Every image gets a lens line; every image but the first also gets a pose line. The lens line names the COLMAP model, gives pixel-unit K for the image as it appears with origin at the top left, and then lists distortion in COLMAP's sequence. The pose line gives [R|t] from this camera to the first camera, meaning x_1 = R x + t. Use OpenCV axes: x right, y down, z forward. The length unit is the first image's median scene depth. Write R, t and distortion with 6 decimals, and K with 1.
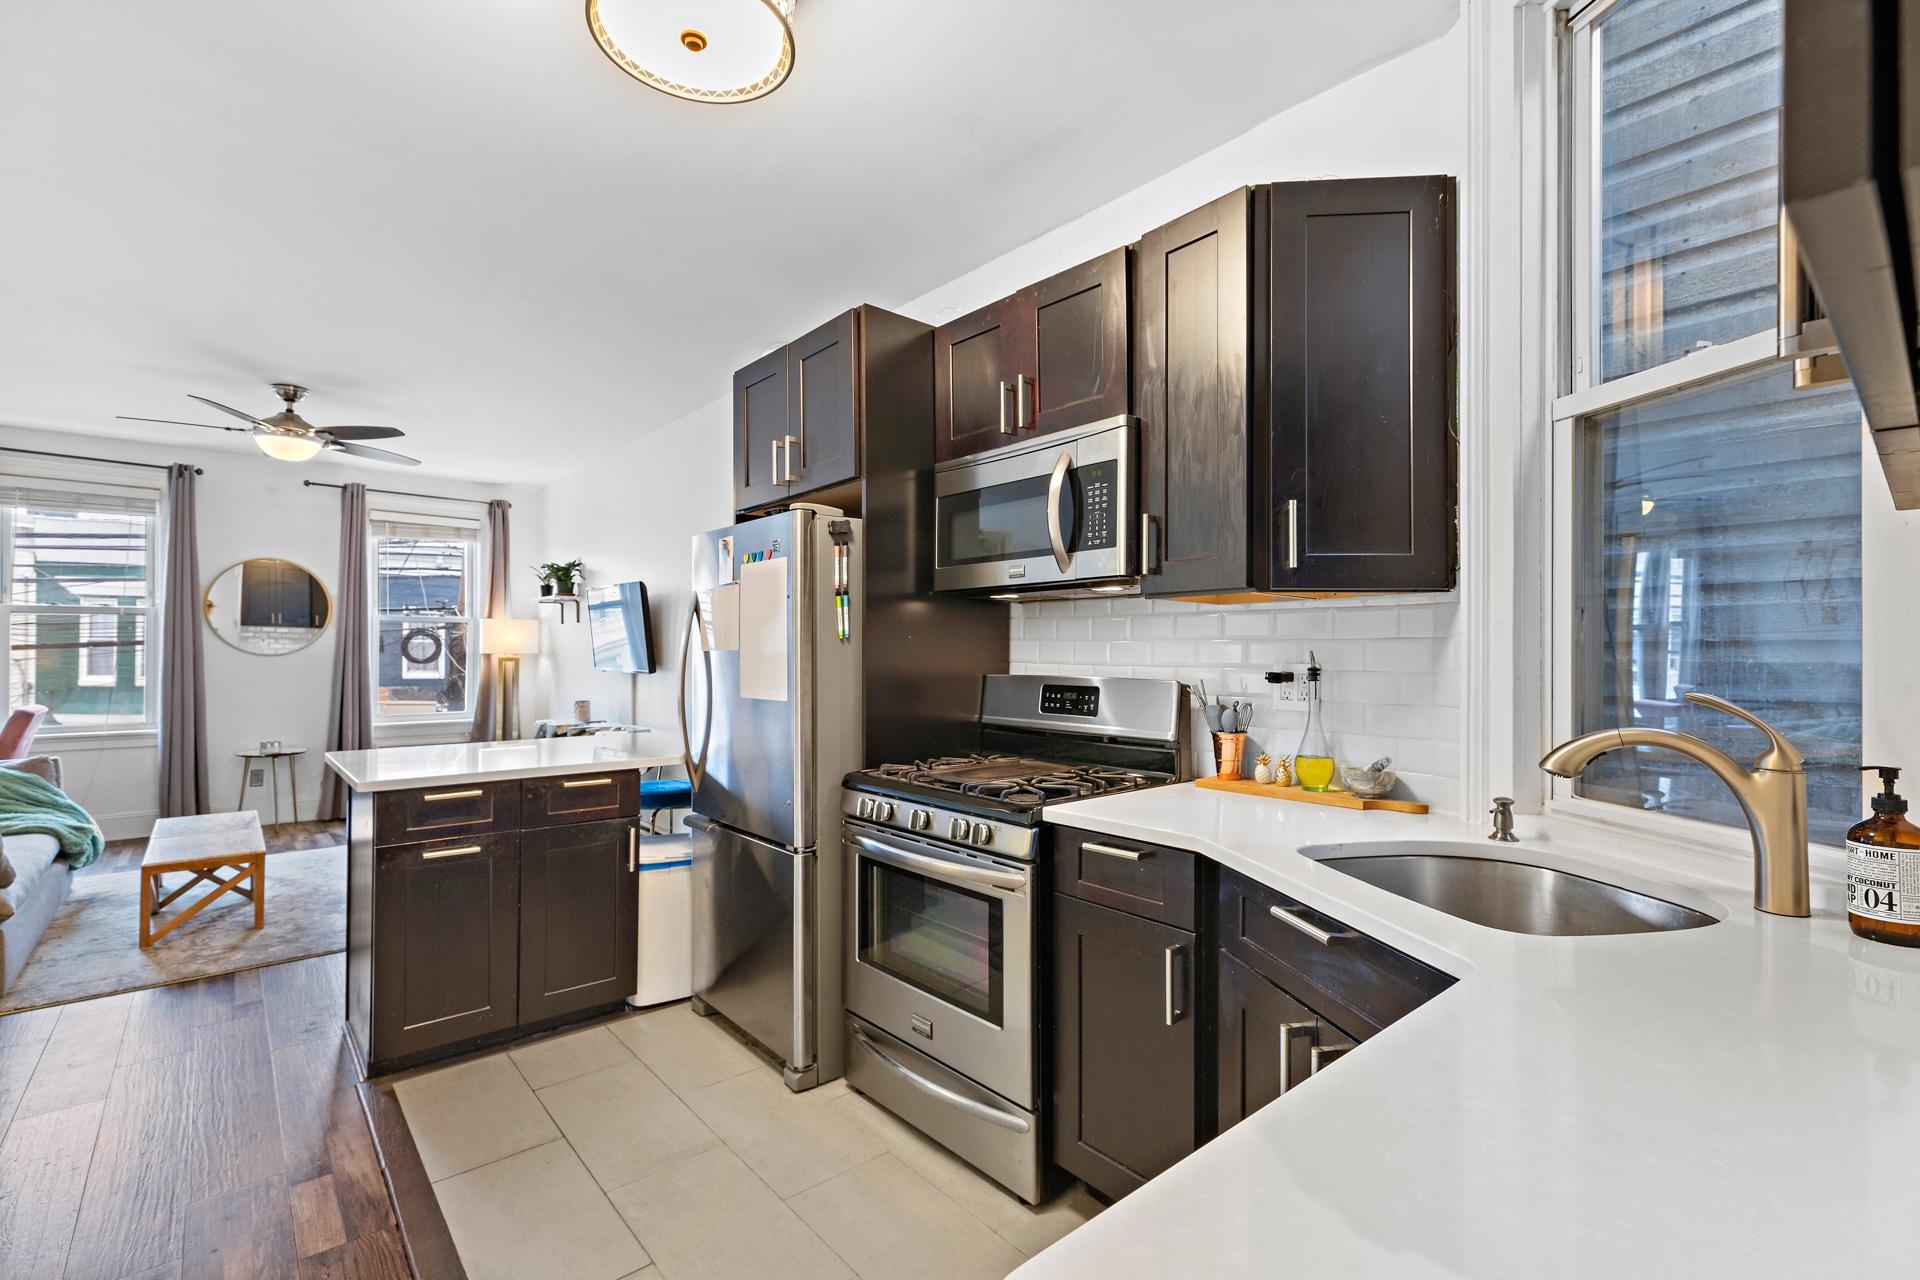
lens RADIAL K [[847.8, 0, 960.0], [0, 847.8, 640.0], [0, 0, 1]] dist [-0.000710, -0.000217]
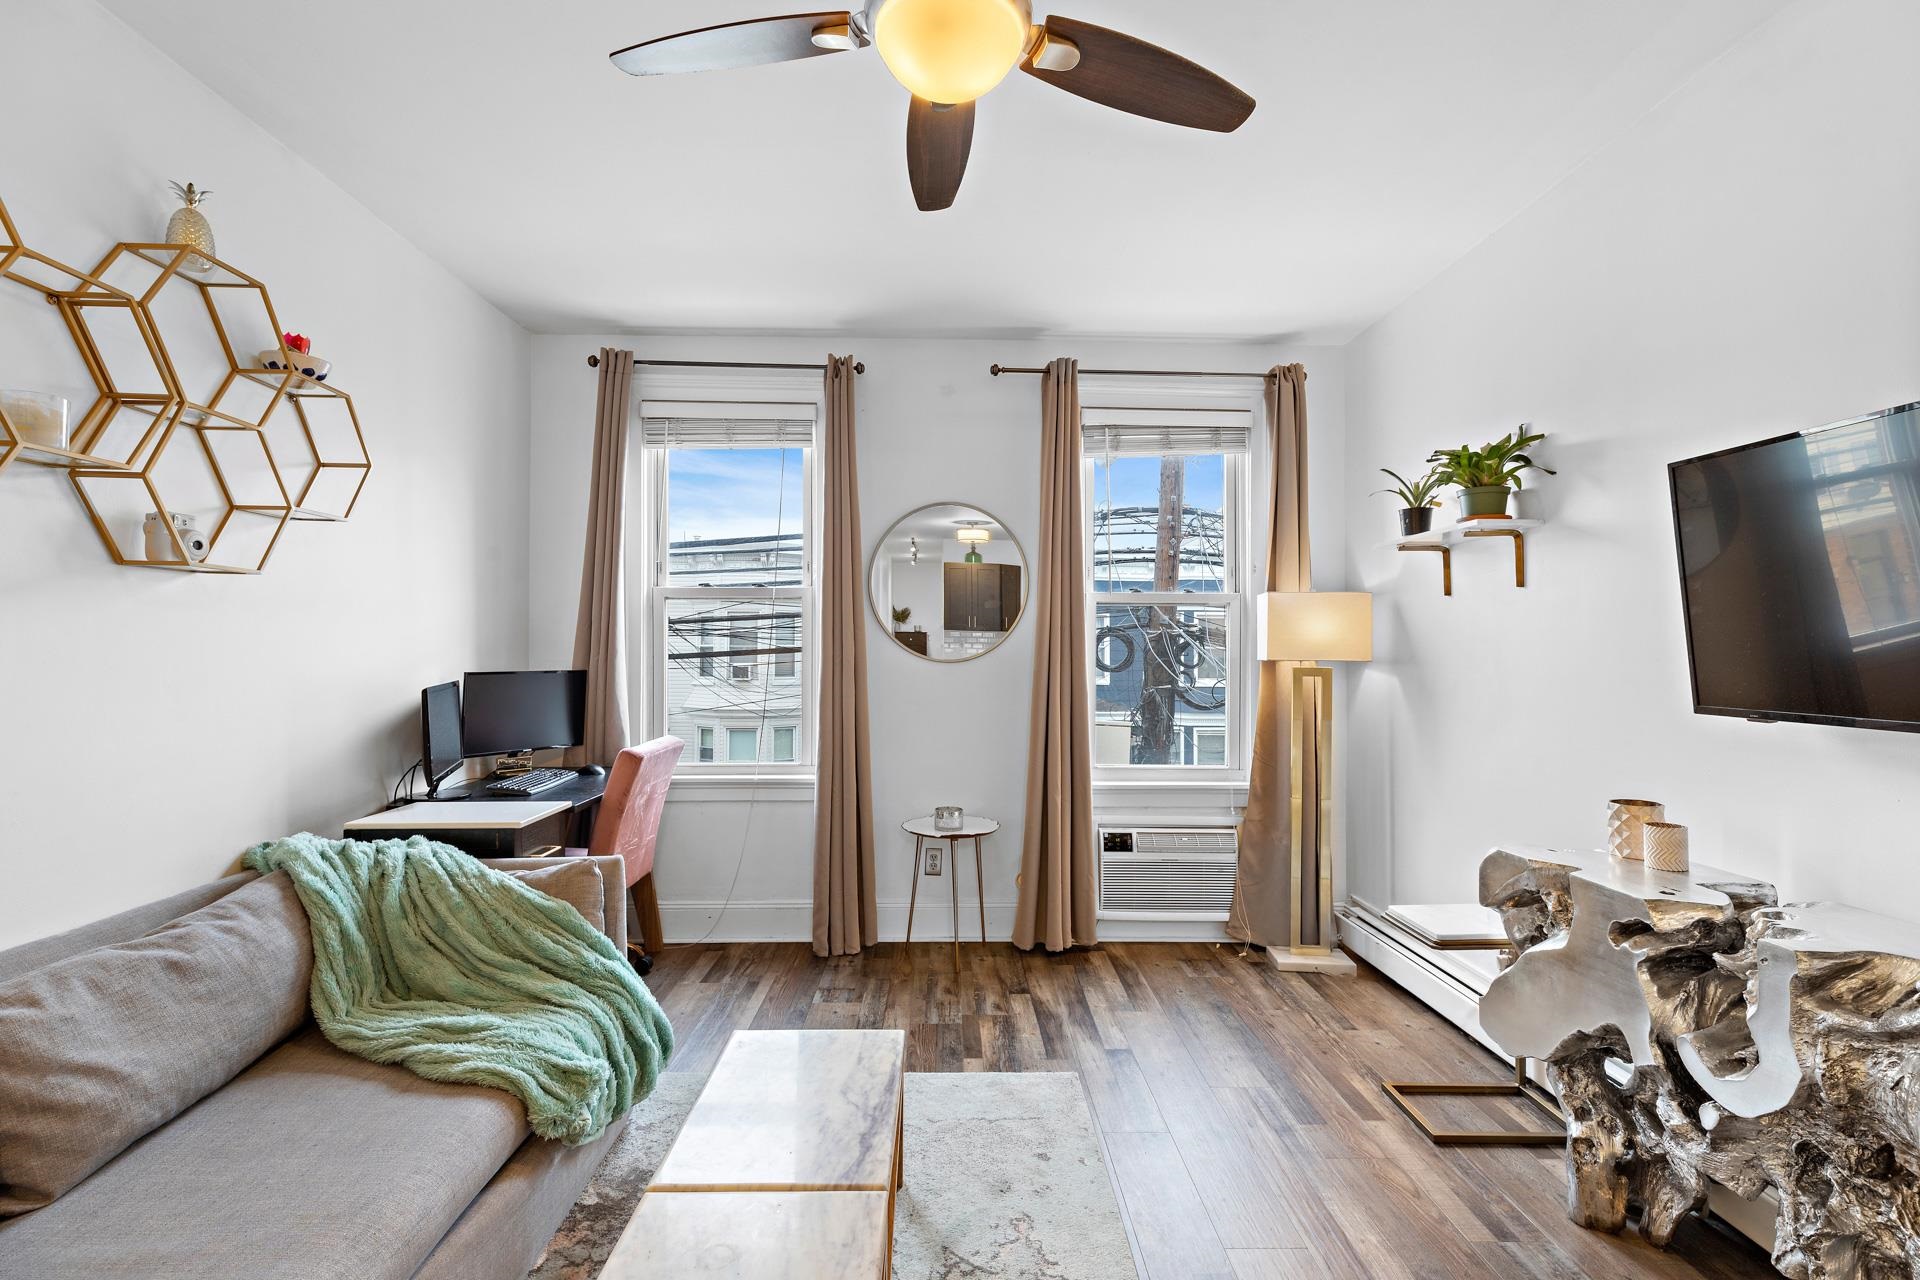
lens RADIAL K [[858.3, 0, 964.2], [0, 858.3, 646.7], [0, 0, 1]] dist [0.002006, 0.000291]
pose [[0.768986, -0.004715, -0.639249, -0.396840], [0.005769, 0.999983, -0.000435, 0.008110], [0.639240, -0.003354, 0.769000, 0.513897]]
